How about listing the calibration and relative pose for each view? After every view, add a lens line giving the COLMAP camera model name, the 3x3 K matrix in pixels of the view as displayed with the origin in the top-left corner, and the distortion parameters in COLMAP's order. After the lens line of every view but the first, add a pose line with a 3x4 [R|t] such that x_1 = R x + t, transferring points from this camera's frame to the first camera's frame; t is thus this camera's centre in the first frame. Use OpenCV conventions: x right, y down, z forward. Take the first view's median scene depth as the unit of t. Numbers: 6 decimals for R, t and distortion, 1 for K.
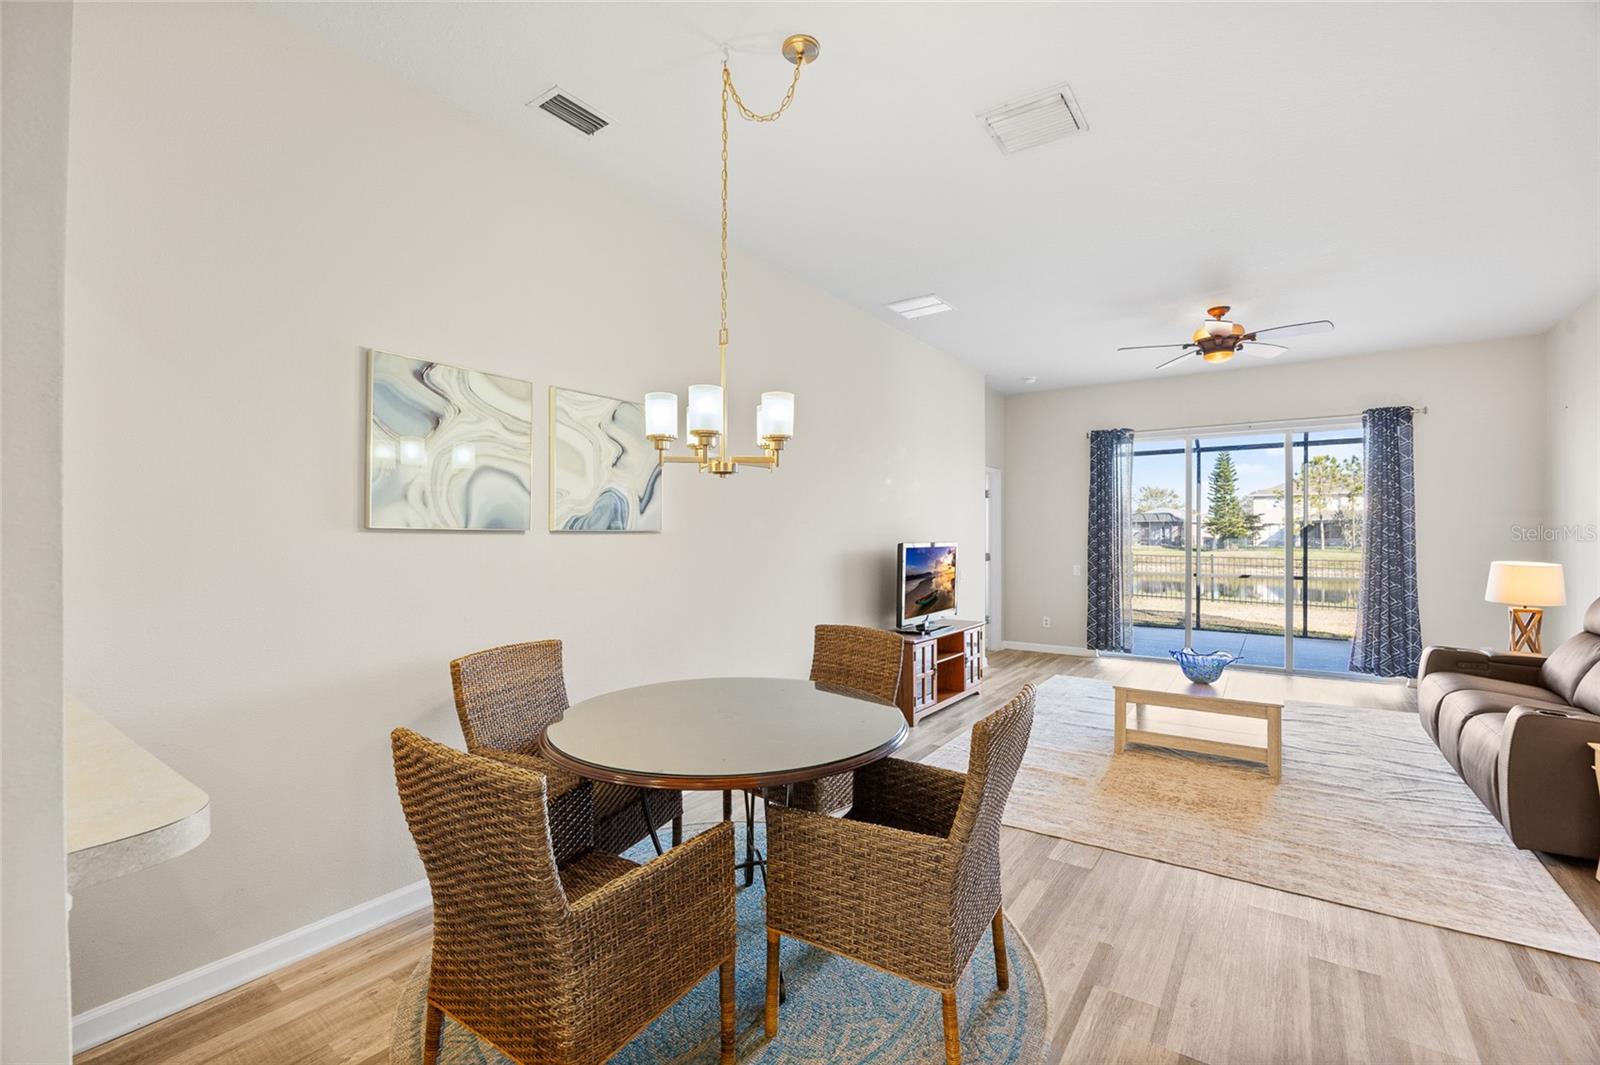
lens RADIAL K [[700.3, 0, 800.0], [0, 700.3, 532.5], [0, 0, 1]] dist [-0.014144, 0.000392]
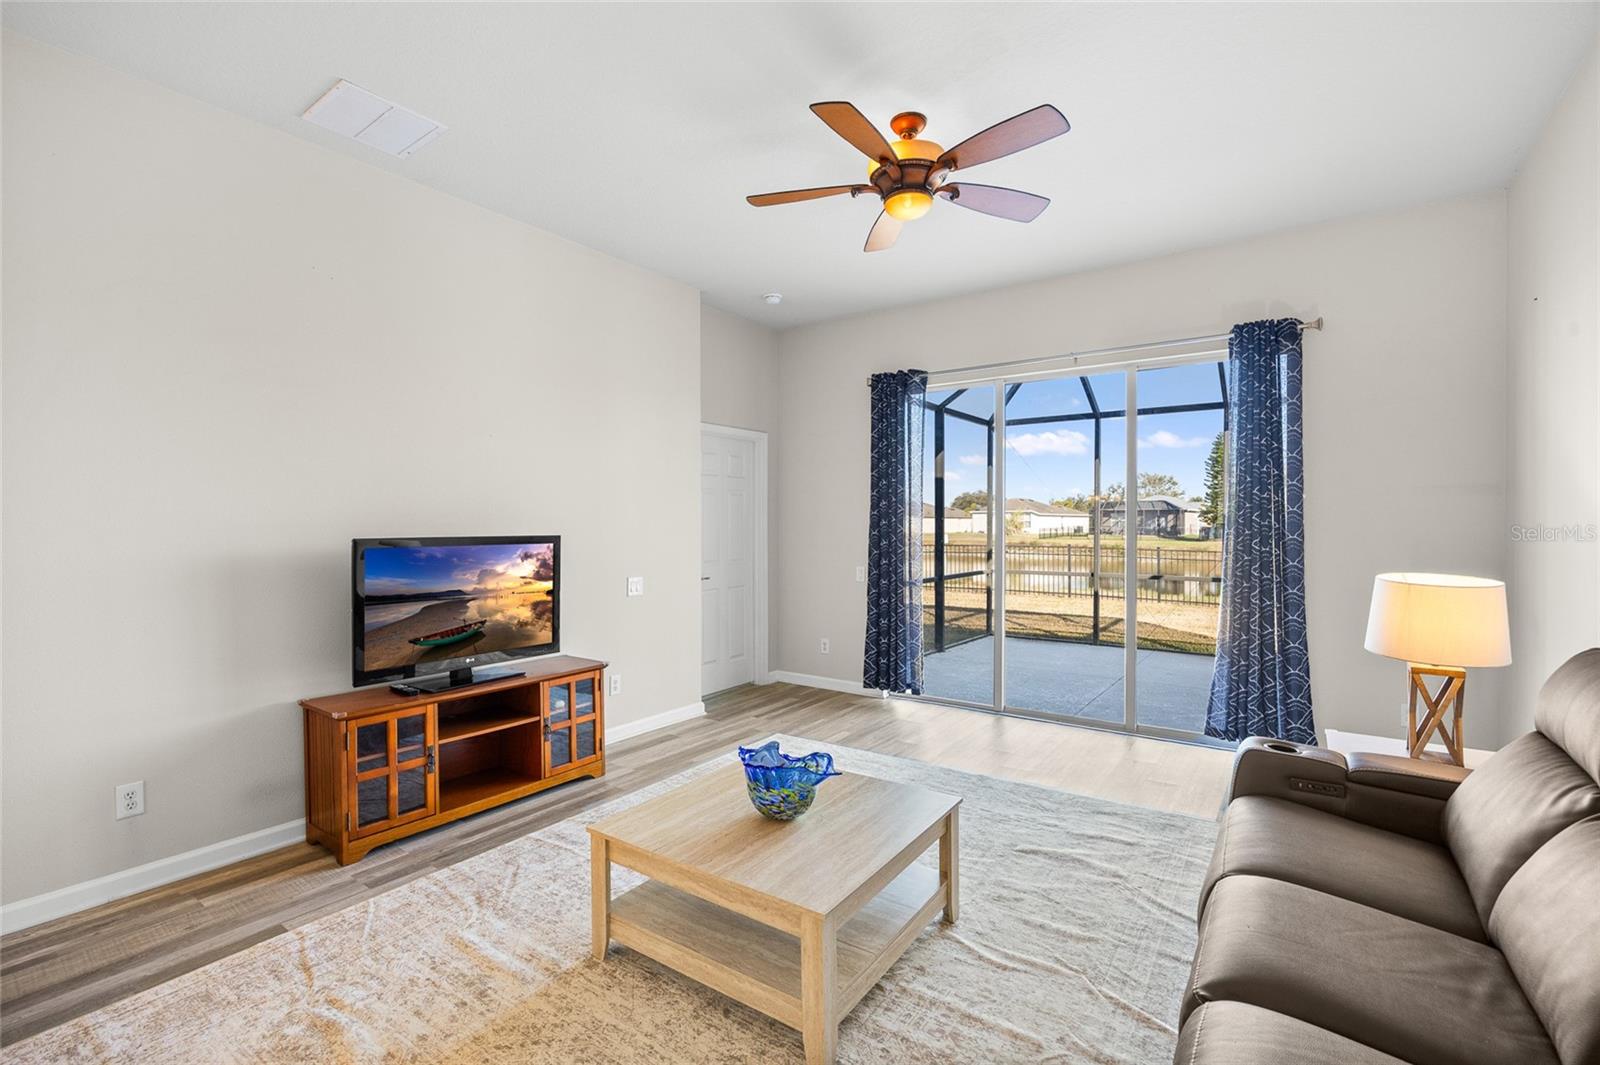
lens RADIAL K [[719.0, 0, 800.0], [0, 719.0, 532.5], [0, 0, 1]] dist [-0.012600, 0.000223]
pose [[1.000000, -0.000768, -0.000500, 0.352696], [0.000776, 0.999886, 0.015099, 0.000995], [0.000489, -0.015100, 0.999886, 0.286950]]
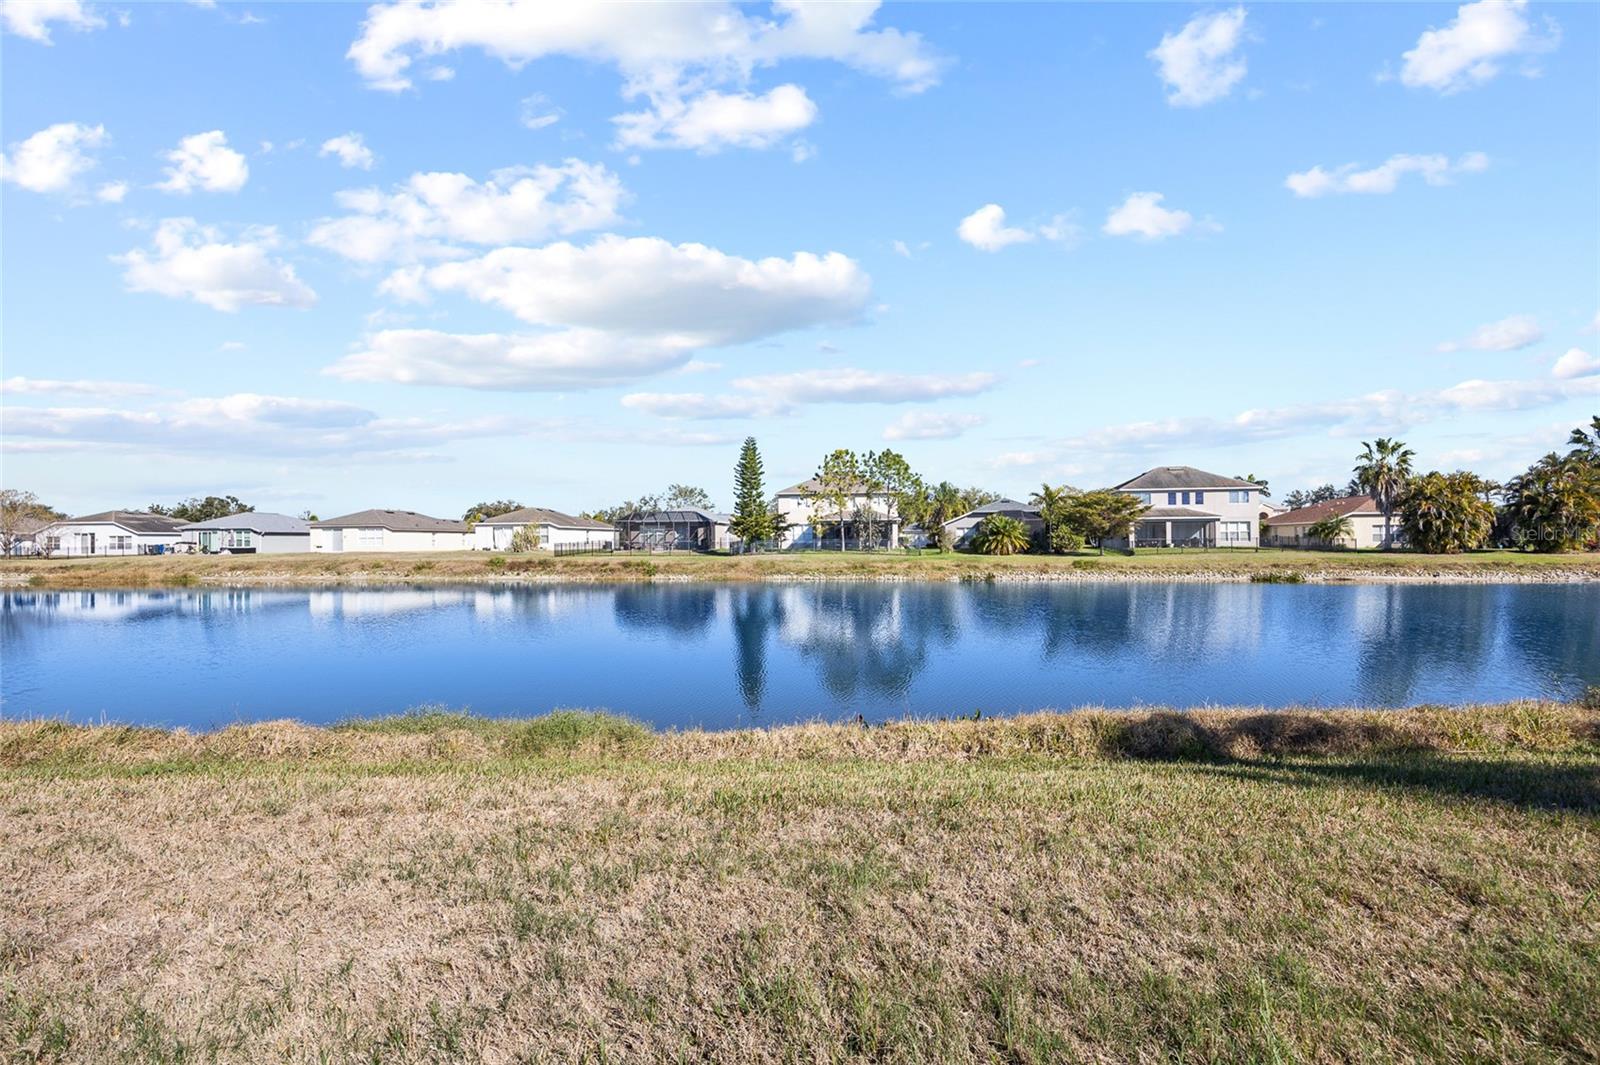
lens RADIAL K [[700.3, 0, 800.0], [0, 700.3, 532.5], [0, 0, 1]] dist [-0.014144, 0.000392]
pose [[0.817083, 0.001237, 0.576518, 1.376630], [0.005129, 0.999943, -0.009416, 0.061224], [-0.576497, 0.010651, 0.817030, 2.218657]]
